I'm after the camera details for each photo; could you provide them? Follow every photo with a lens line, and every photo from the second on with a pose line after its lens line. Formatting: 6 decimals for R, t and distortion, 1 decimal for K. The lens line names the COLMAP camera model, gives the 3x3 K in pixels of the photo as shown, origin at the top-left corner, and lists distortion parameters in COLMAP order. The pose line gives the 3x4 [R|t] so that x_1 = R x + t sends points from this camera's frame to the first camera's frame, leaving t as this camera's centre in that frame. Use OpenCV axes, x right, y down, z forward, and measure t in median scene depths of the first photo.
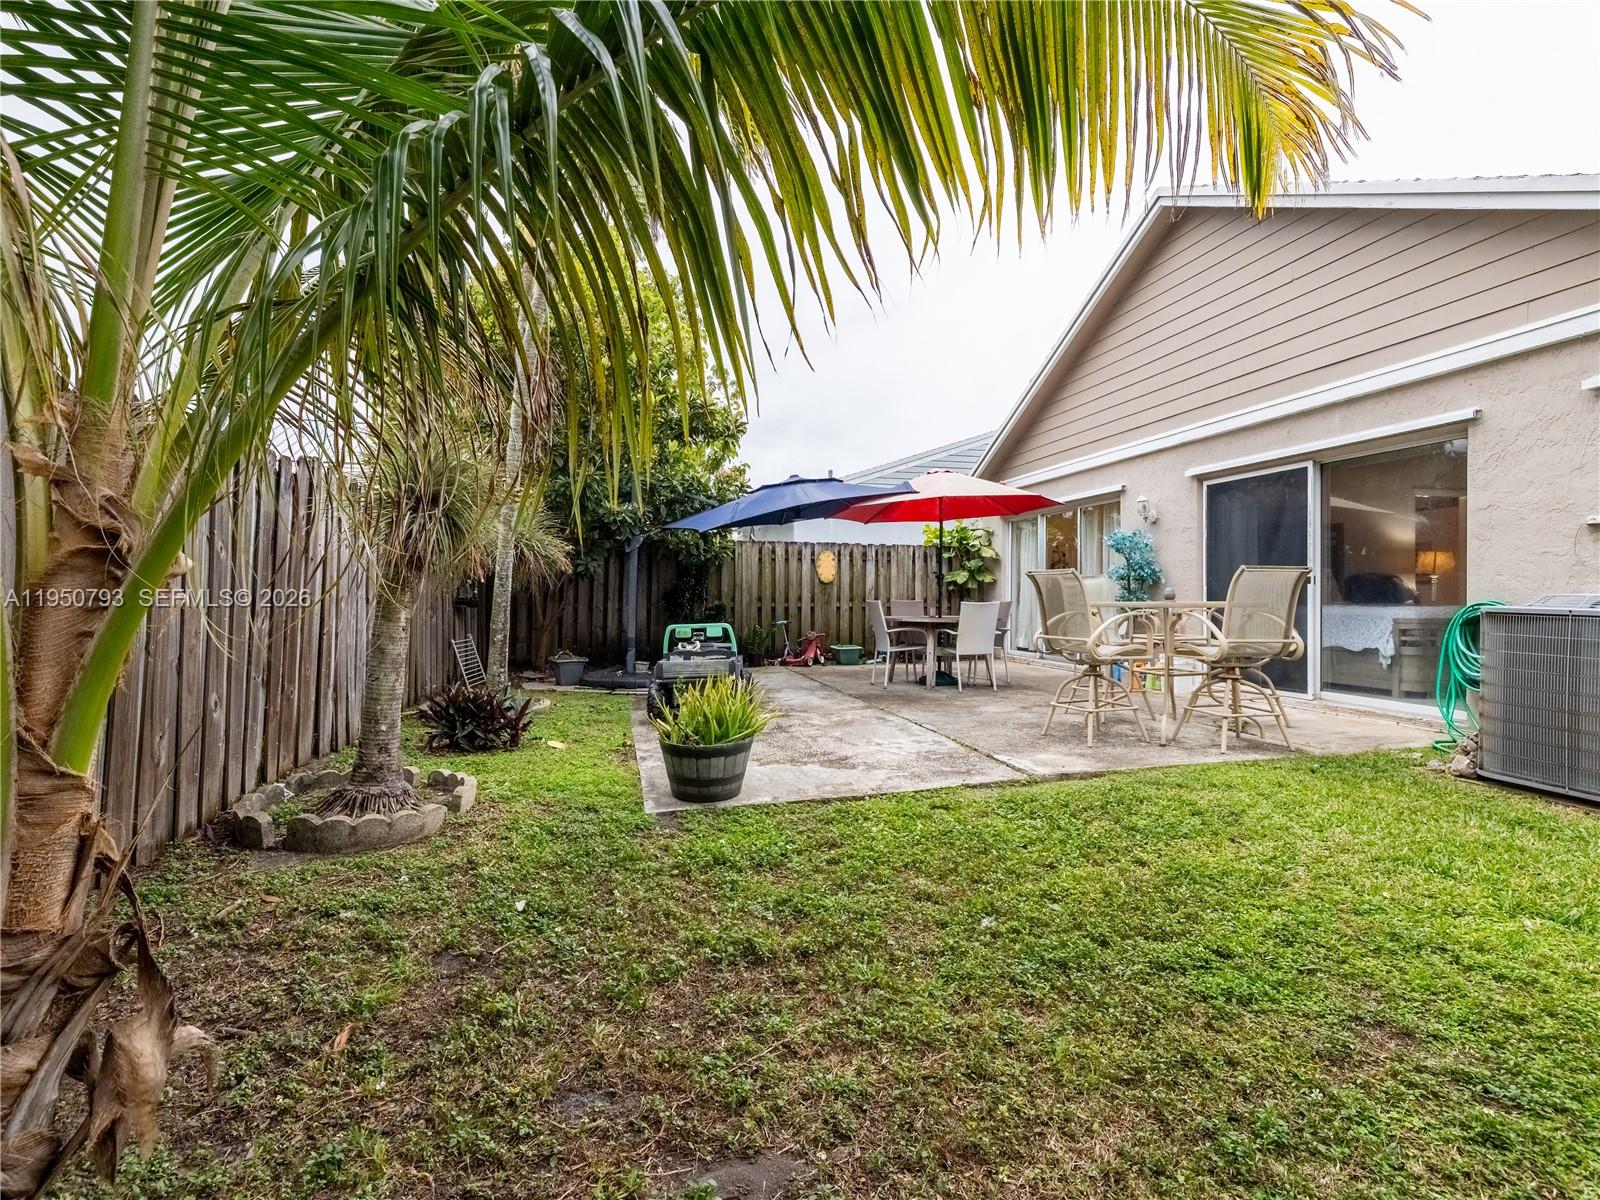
lens RADIAL K [[770.7, 0, 792.1], [0, 770.7, 595.3], [0, 0, 1]] dist [-0.001061, 0.000063]
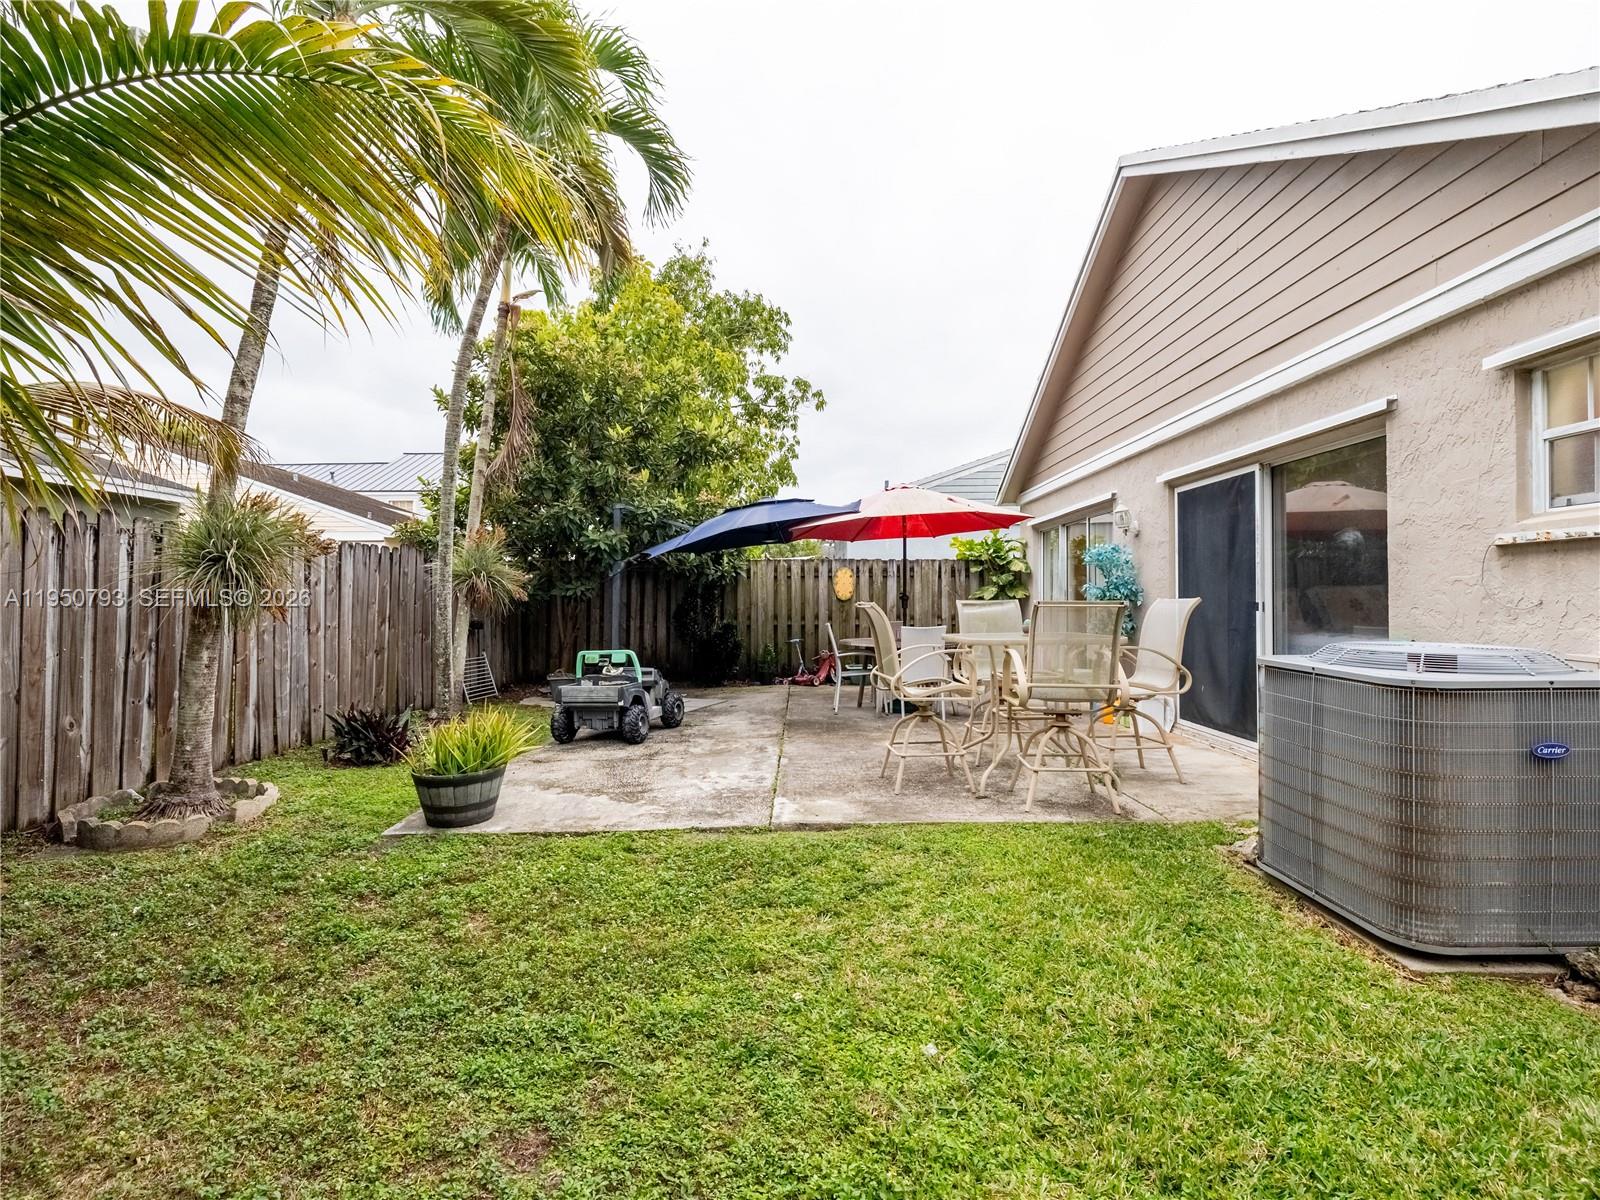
lens RADIAL K [[770.7, 0, 746.0], [0, 770.7, 604.0], [0, 0, 1]] dist [-0.001061, 0.000063]
pose [[0.962503, -0.006452, -0.271196, 0.305685], [0.007588, 0.999966, 0.003140, -0.024548], [0.271166, -0.005080, 0.962519, 0.035566]]
